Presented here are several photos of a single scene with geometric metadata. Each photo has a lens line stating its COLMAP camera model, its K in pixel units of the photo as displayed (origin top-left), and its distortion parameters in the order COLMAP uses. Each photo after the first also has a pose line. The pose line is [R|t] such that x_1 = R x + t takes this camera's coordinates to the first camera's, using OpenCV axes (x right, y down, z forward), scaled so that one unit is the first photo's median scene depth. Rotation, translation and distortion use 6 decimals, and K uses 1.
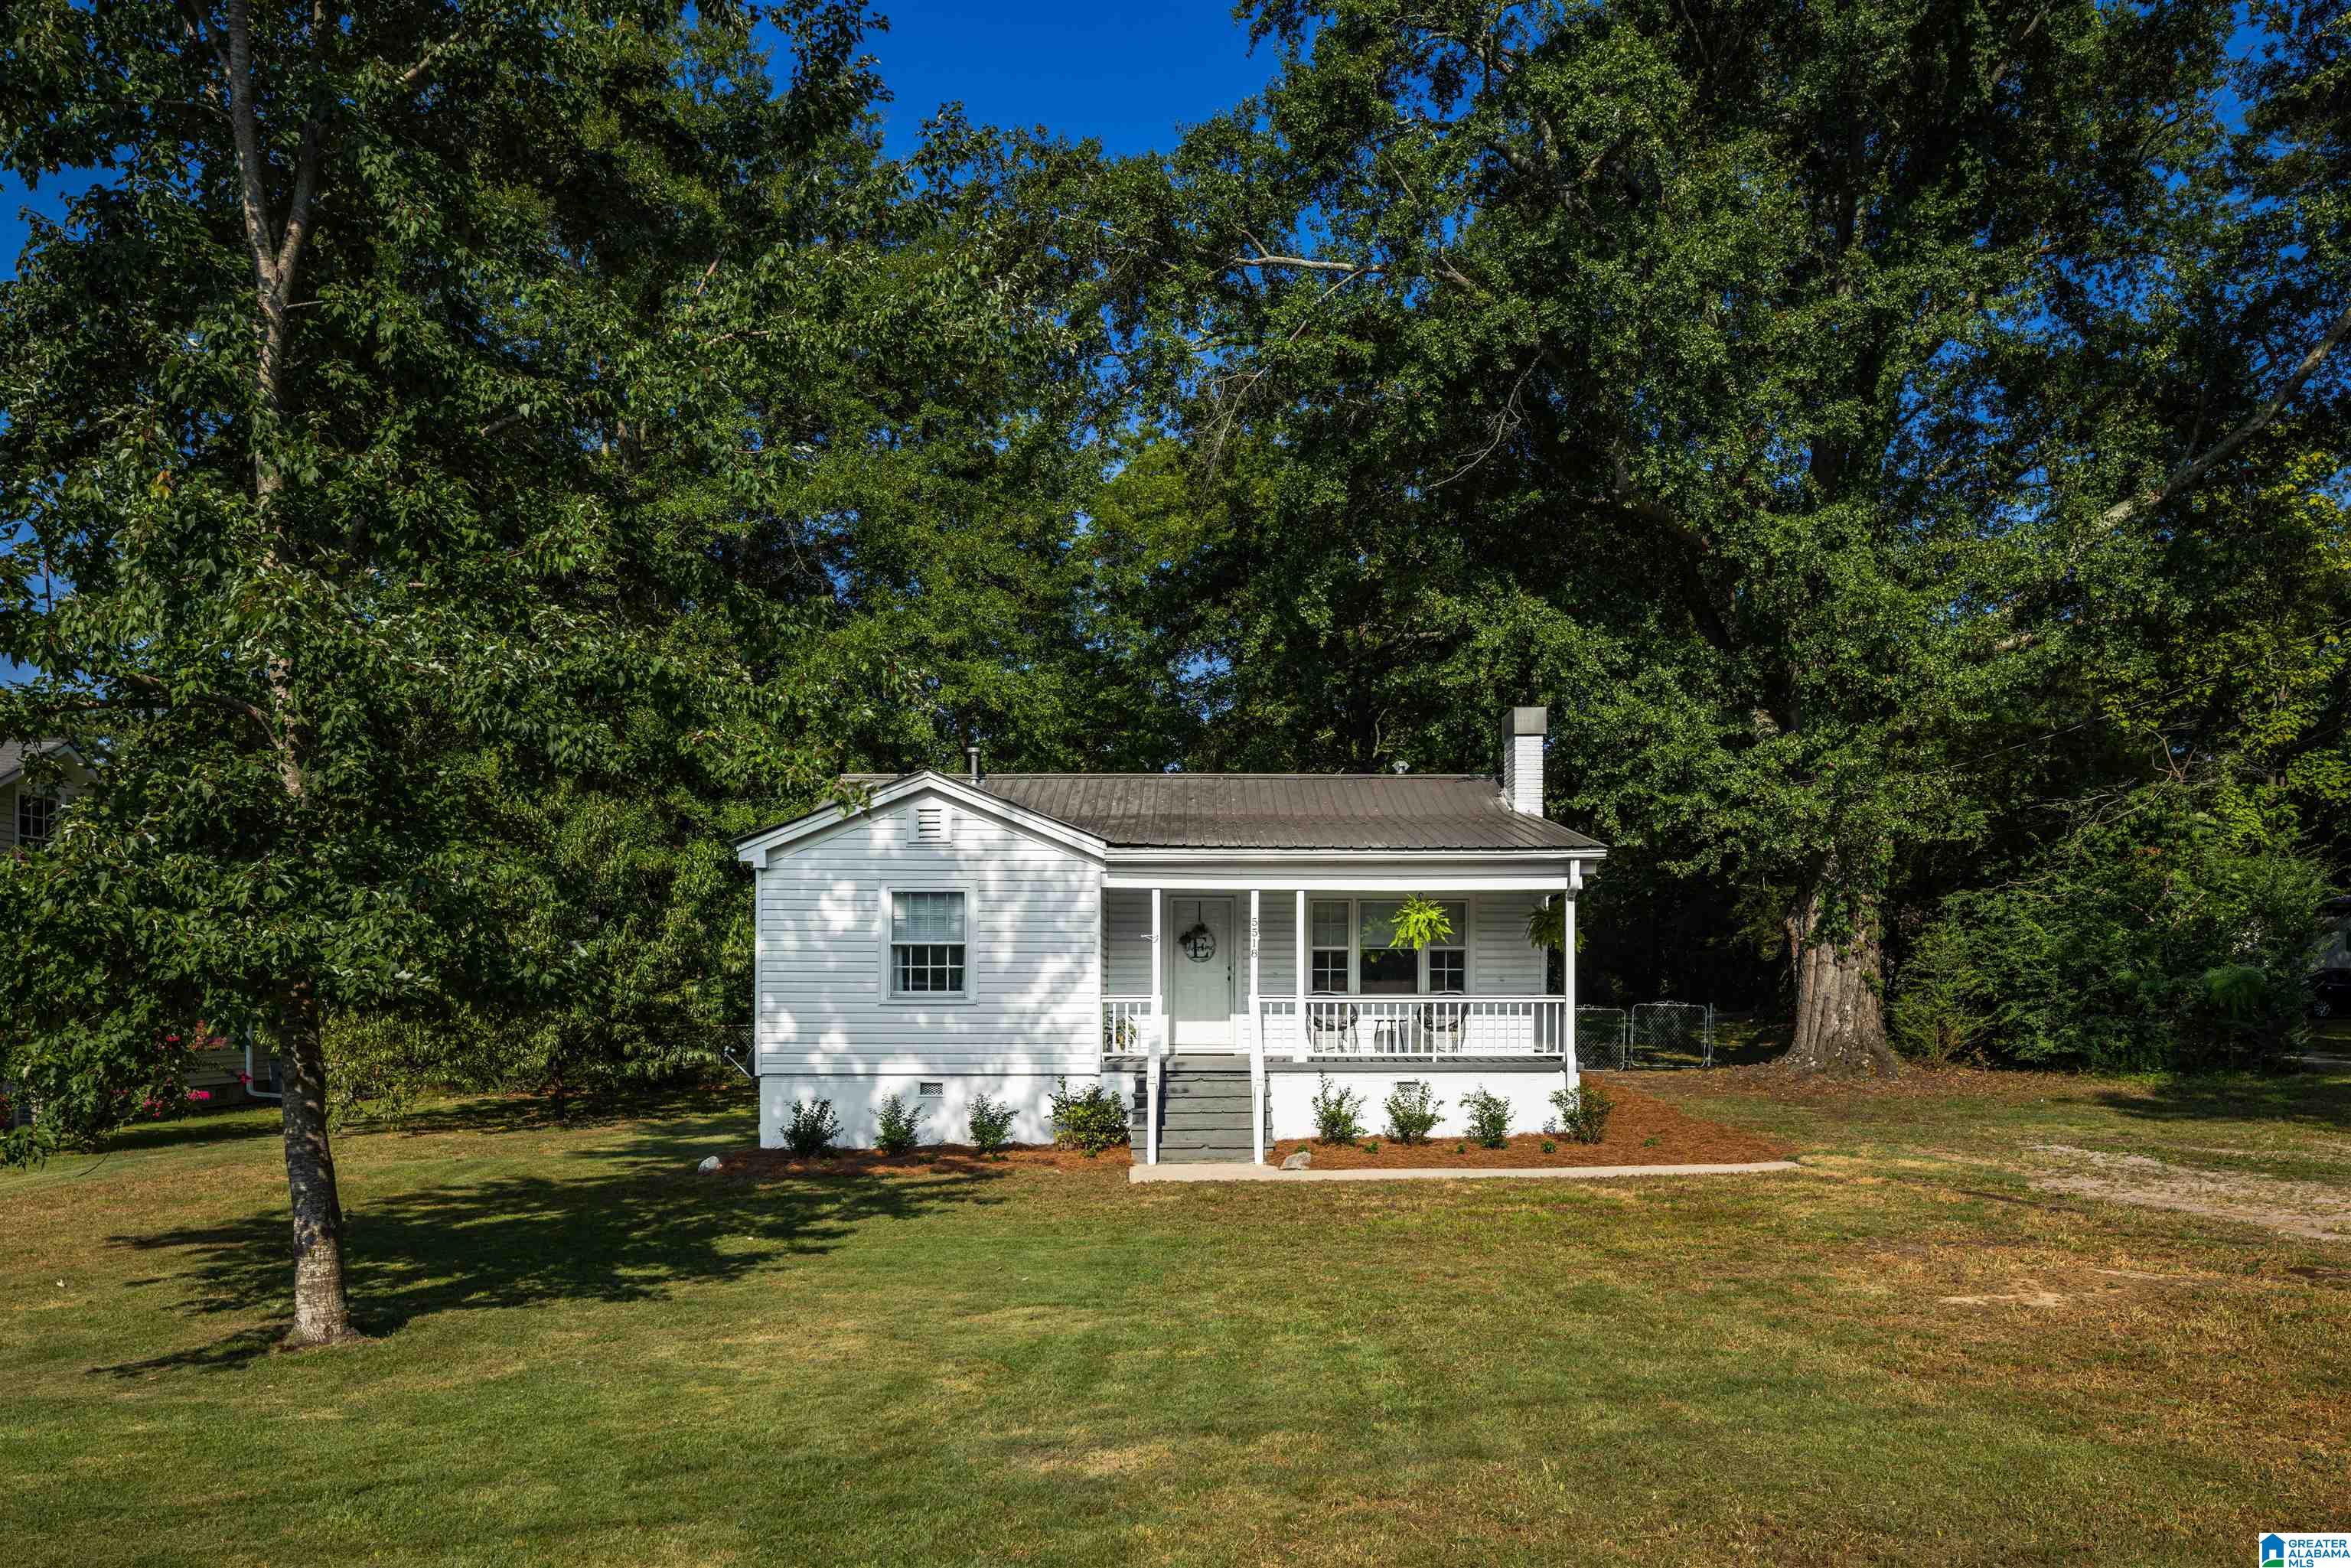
lens RADIAL K [[1563.4, 0, 1216.9], [0, 1563.4, 845.4], [0, 0, 1]] dist [-0.042492, 0.002862]
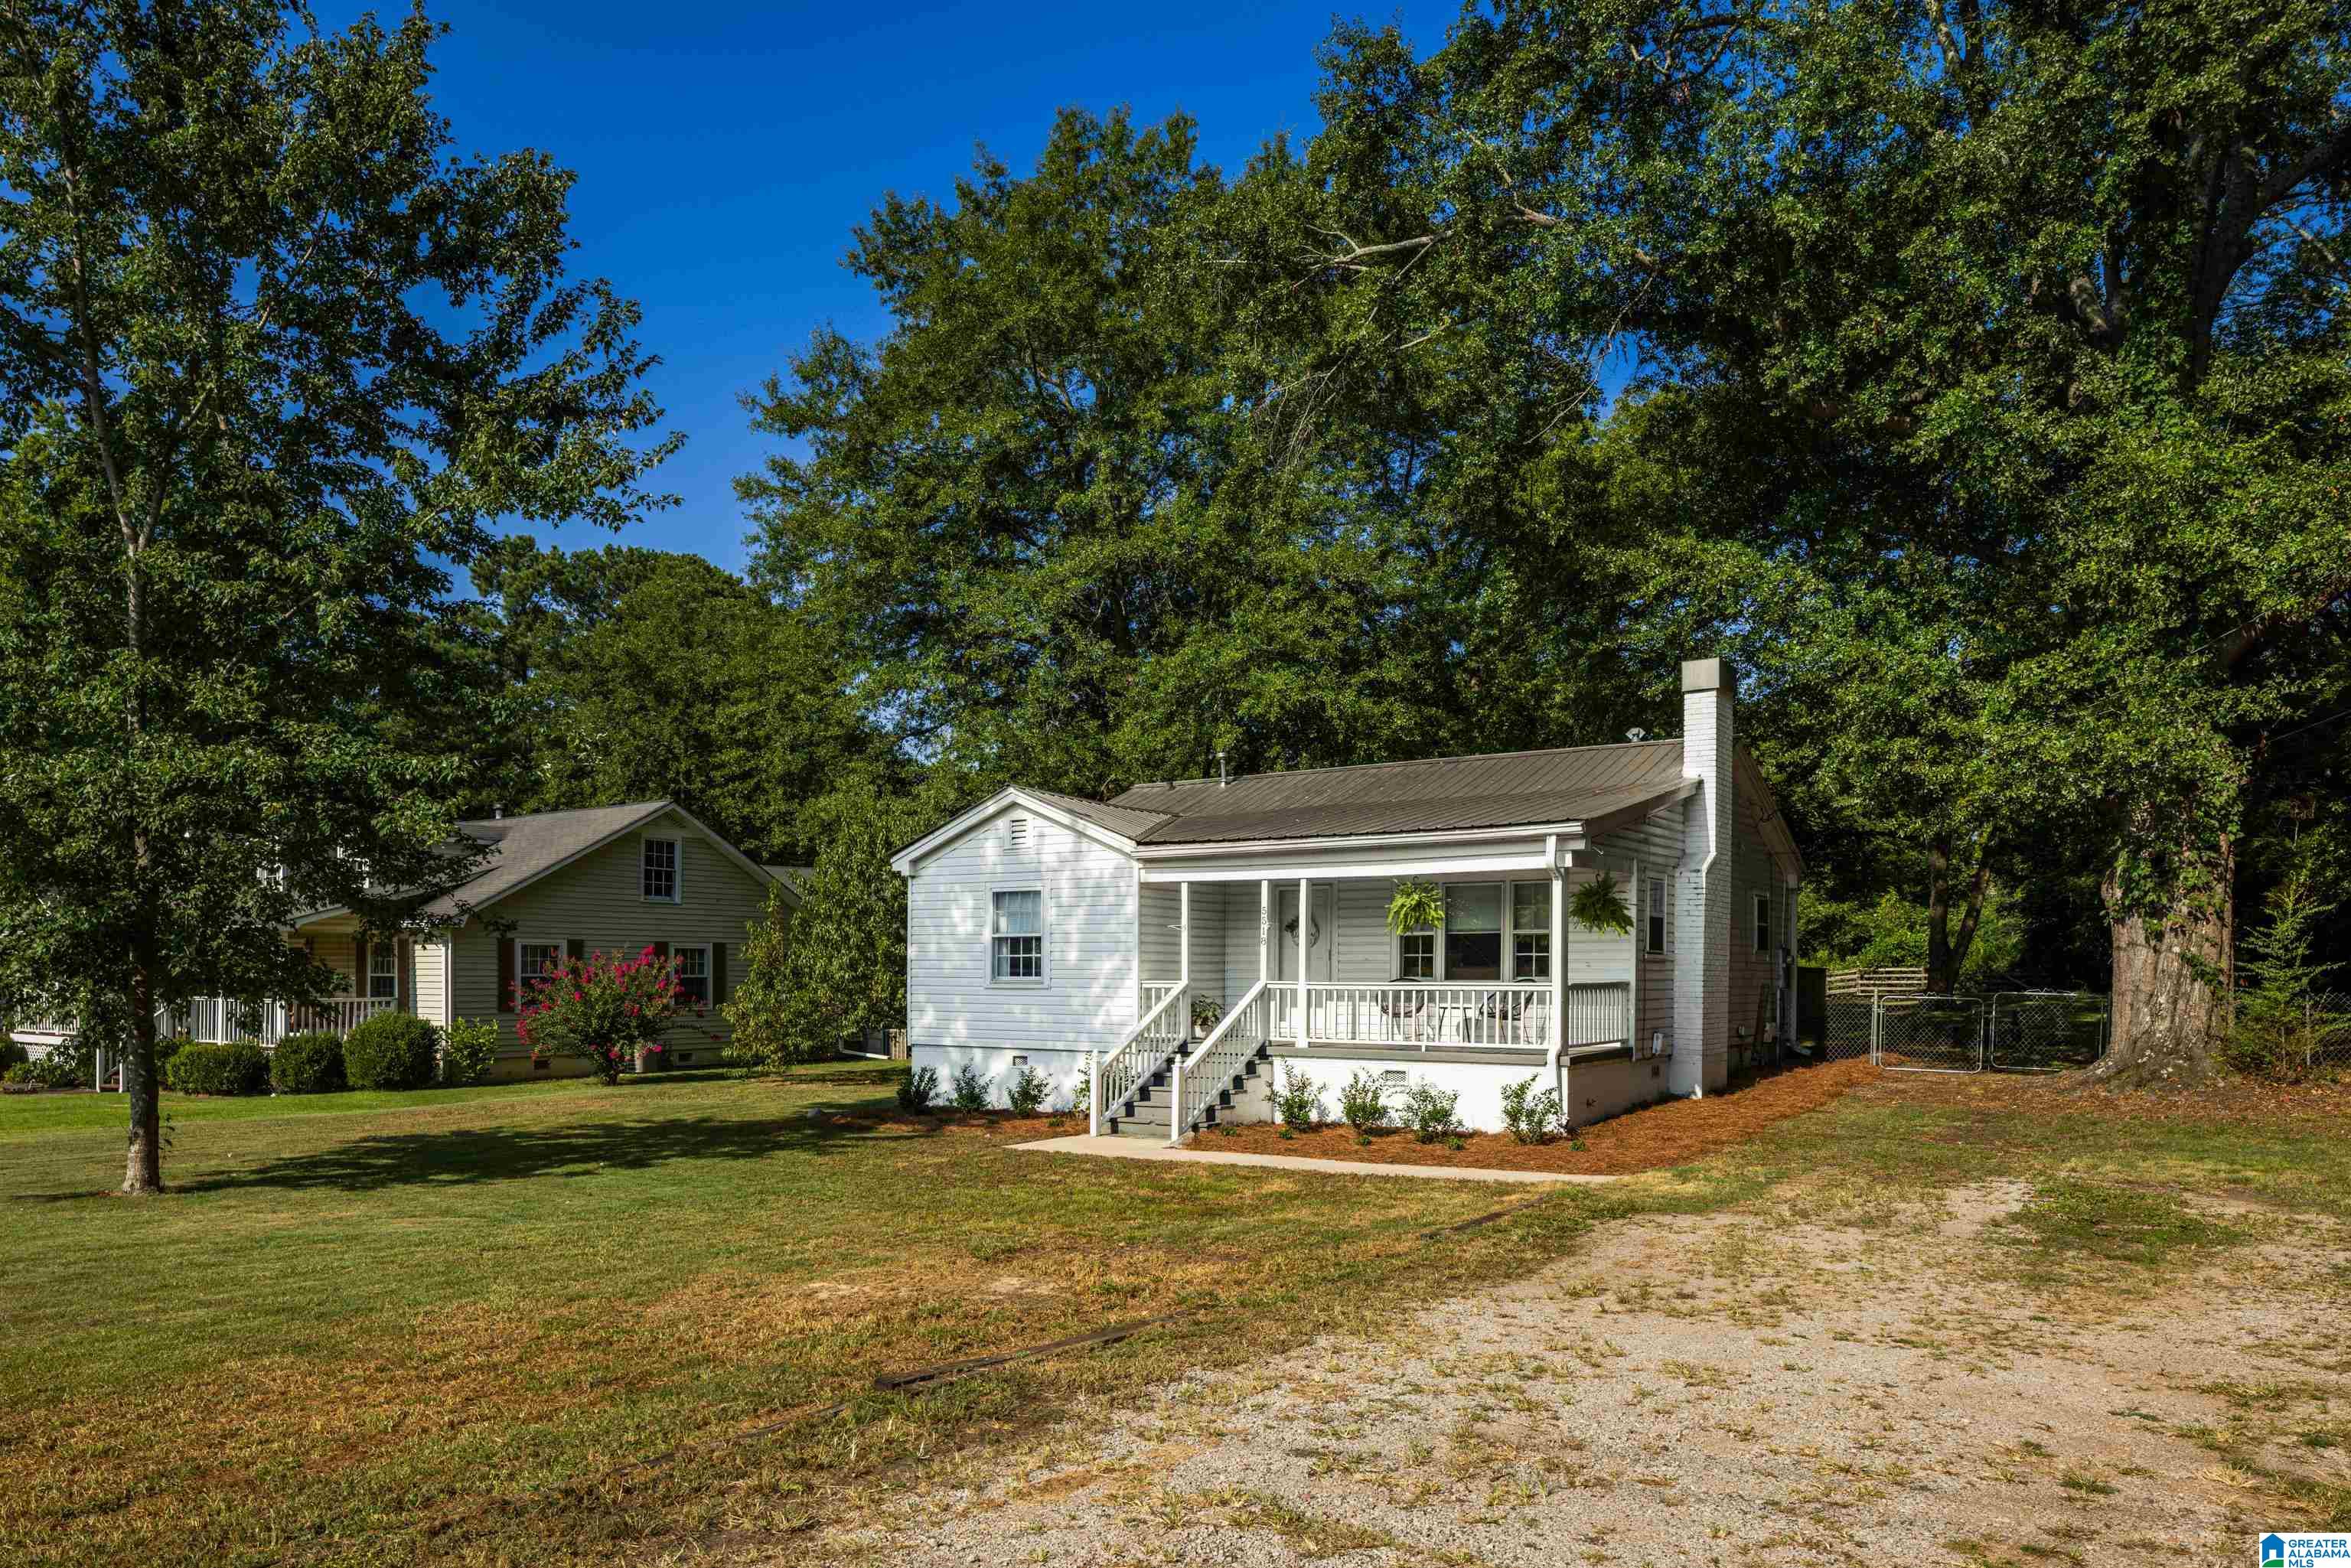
lens RADIAL K [[1563.4, 0, 1169.4], [0, 1563.4, 808.0], [0, 0, 1]] dist [-0.042492, 0.002862]
pose [[0.806385, -0.062358, -0.588095, 0.573687], [0.052364, 0.998048, -0.034027, 0.012662], [0.589069, -0.003356, 0.808076, 0.122158]]
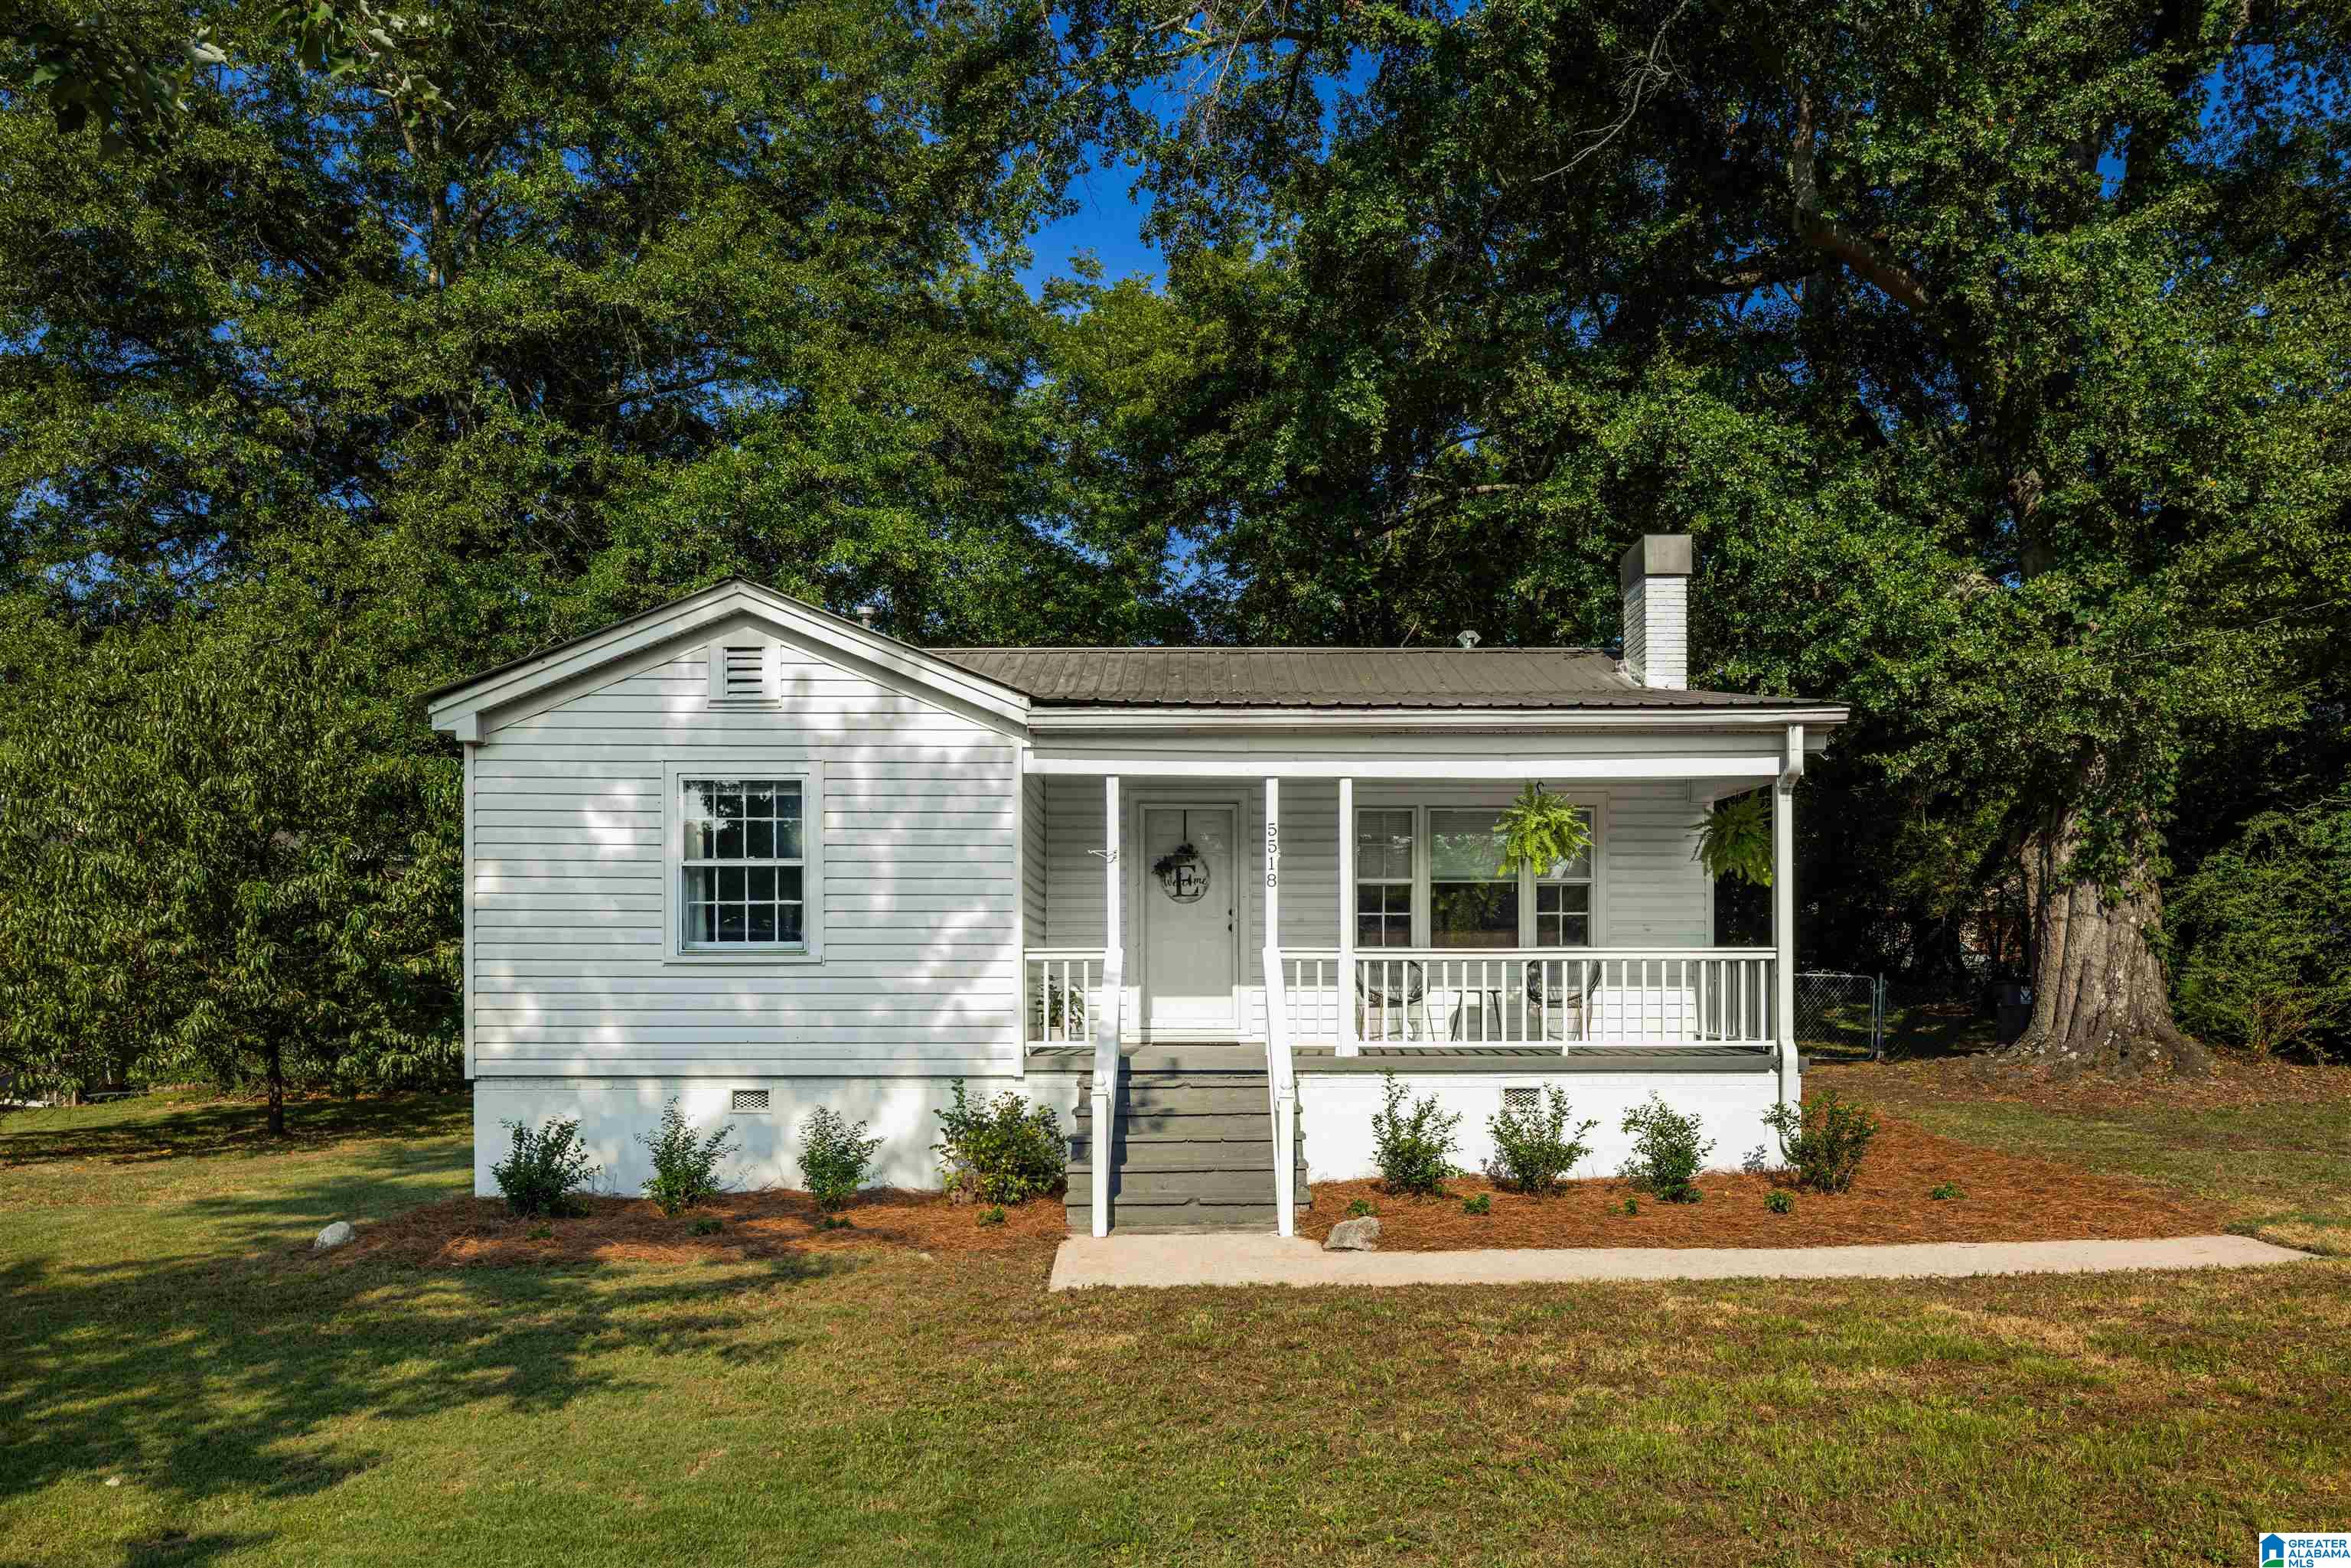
lens RADIAL K [[1563.4, 0, 1168.4], [0, 1563.4, 862.2], [0, 0, 1]] dist [-0.042492, 0.002862]
pose [[0.999622, -0.003573, -0.027253, -0.000127], [0.004099, 0.999807, 0.019239, 0.048664], [0.027179, -0.019343, 0.999443, 0.373150]]
